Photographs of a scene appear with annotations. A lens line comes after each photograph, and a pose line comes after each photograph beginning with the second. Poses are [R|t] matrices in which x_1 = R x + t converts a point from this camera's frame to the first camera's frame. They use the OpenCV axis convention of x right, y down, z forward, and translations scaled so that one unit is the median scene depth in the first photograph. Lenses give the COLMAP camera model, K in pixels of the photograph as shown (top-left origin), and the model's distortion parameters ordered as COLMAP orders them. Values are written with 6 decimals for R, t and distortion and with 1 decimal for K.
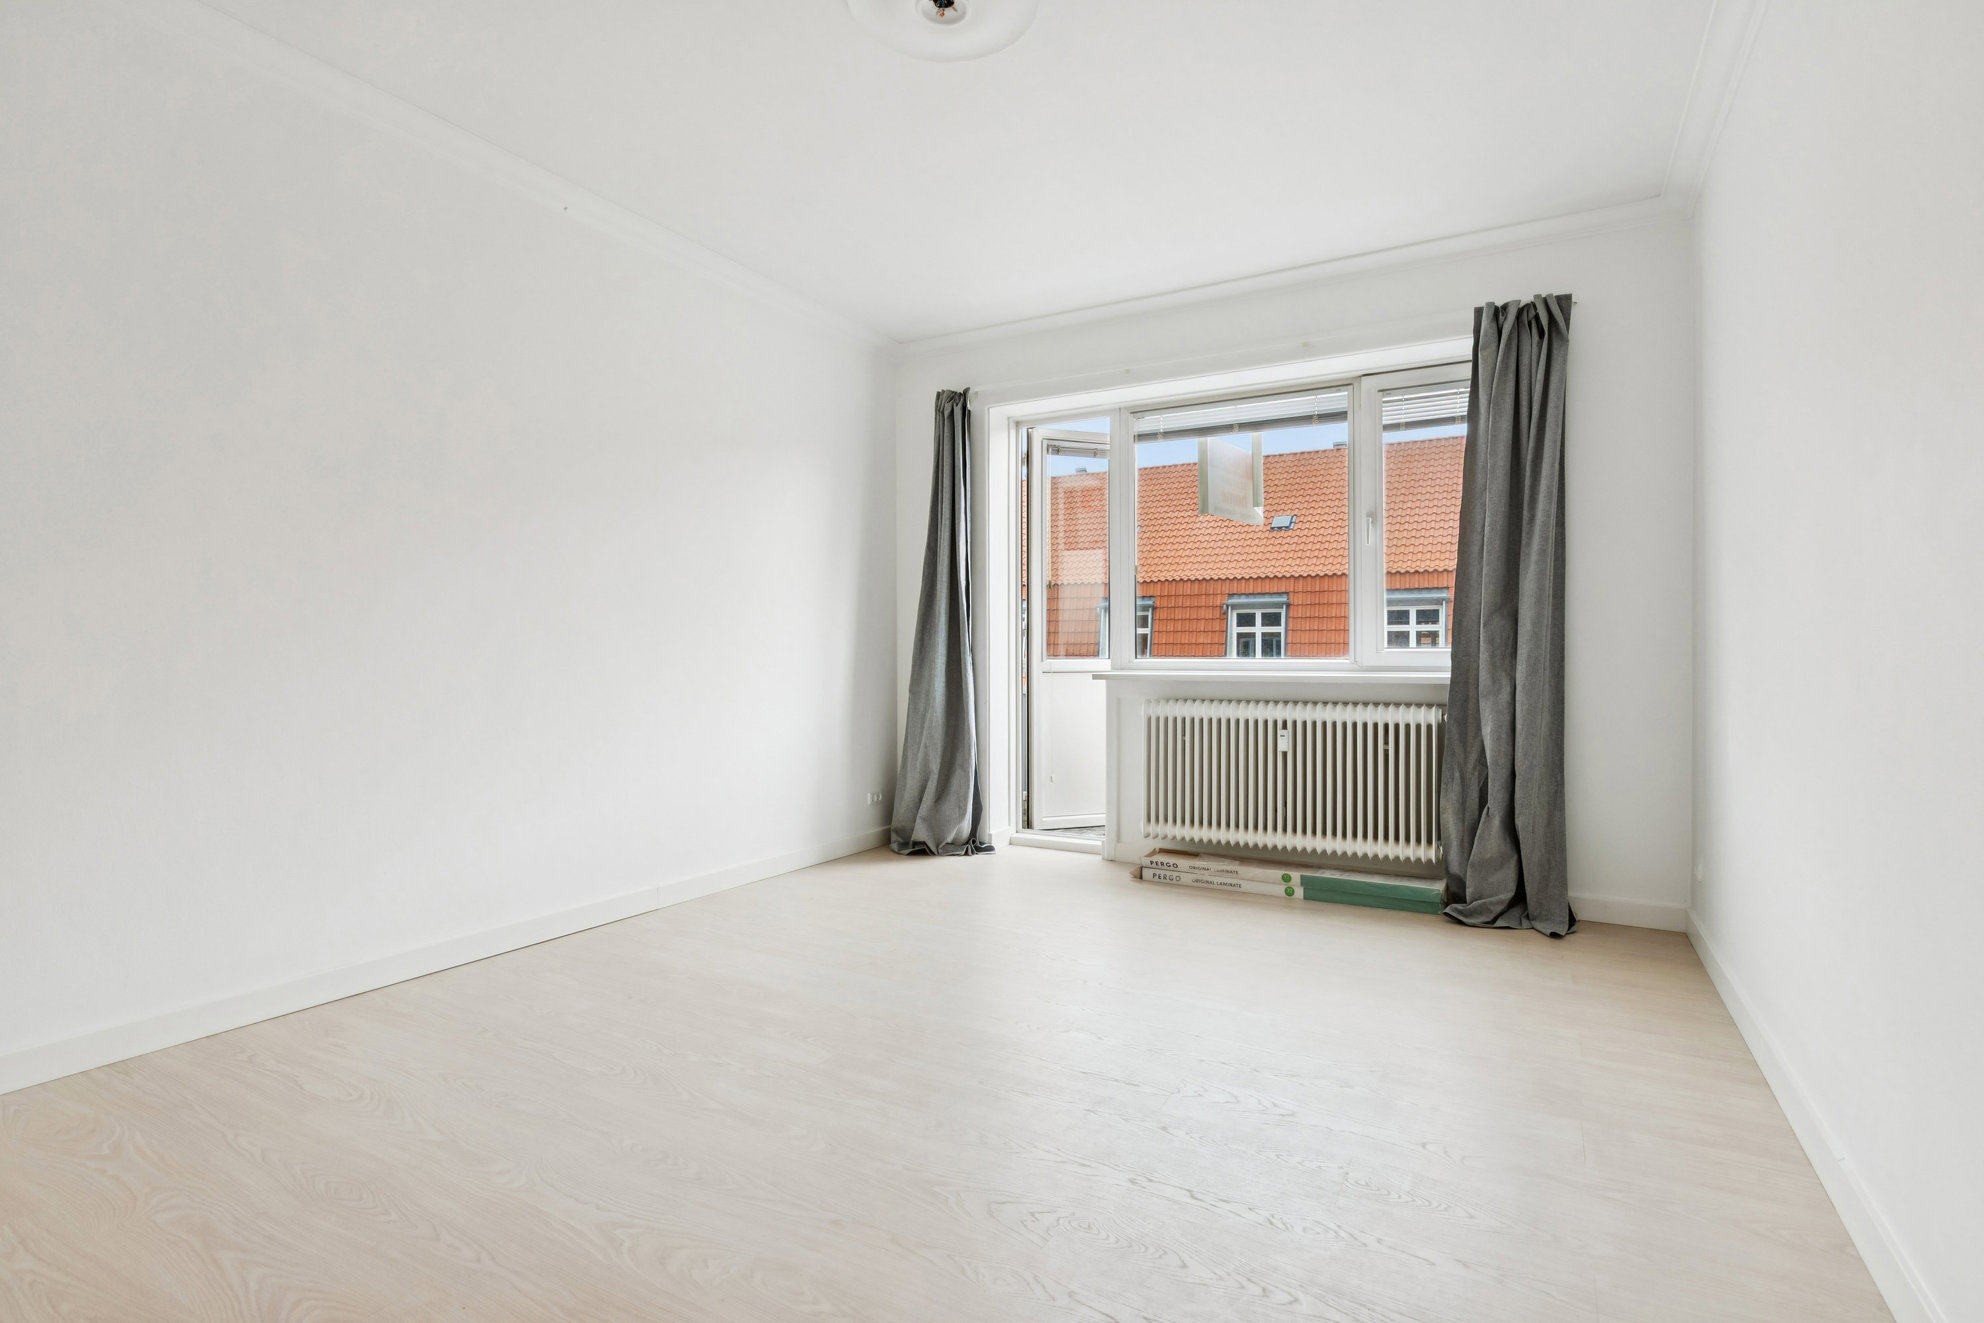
lens RADIAL K [[927.6, 0, 984.5], [0, 927.6, 661.9], [0, 0, 1]] dist [-0.015059, 0.004747]
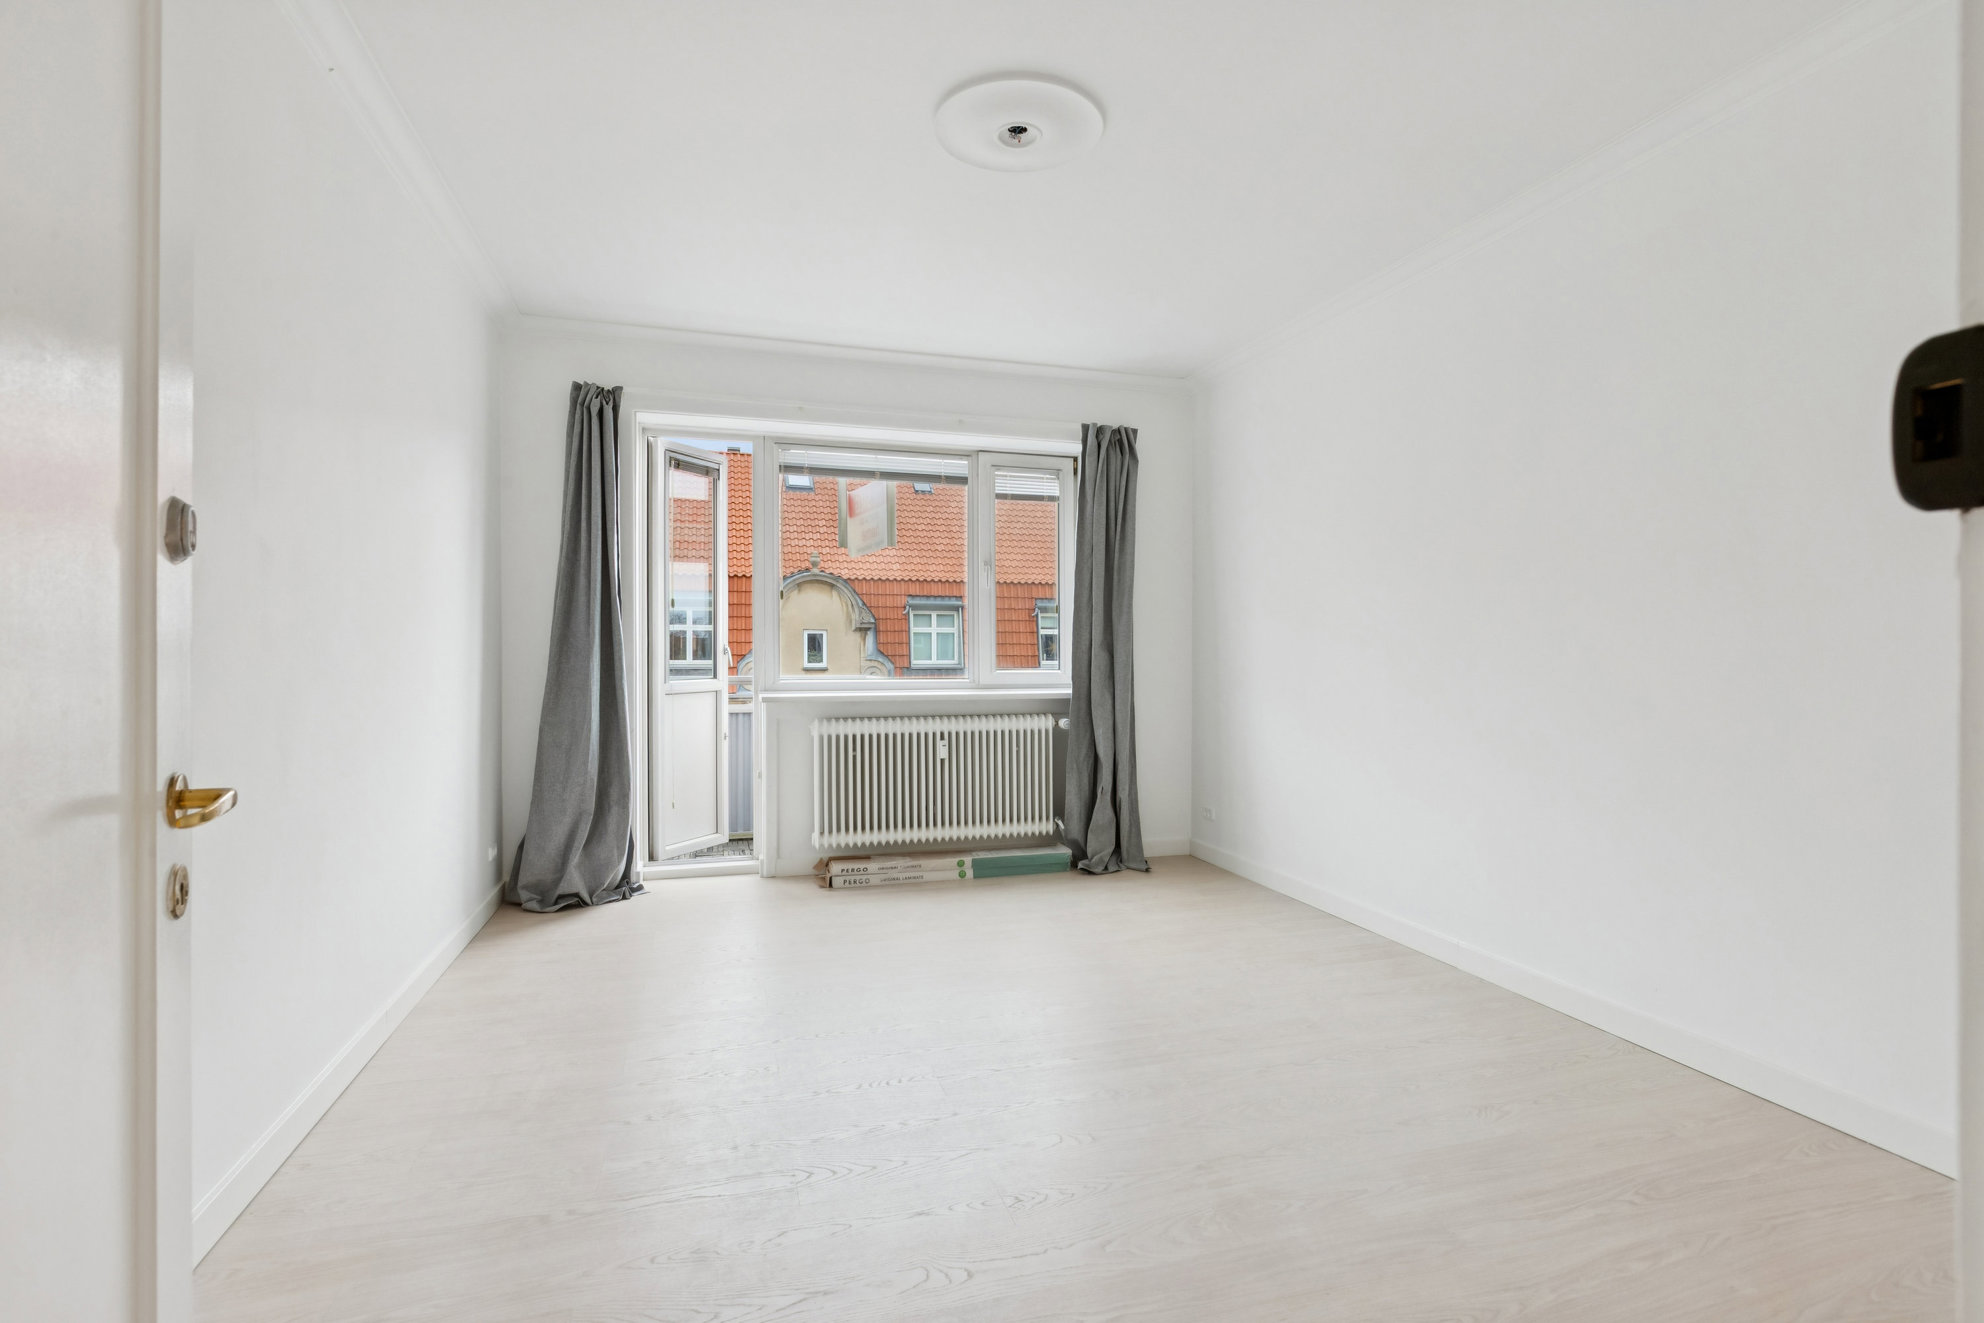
lens RADIAL K [[927.6, 0, 999.9], [0, 927.6, 651.5], [0, 0, 1]] dist [-0.015059, 0.004747]
pose [[0.699110, -0.002225, 0.715010, -0.455475], [0.001442, 0.999998, 0.001702, -0.040848], [-0.715012, -0.000159, 0.699112, 0.106974]]
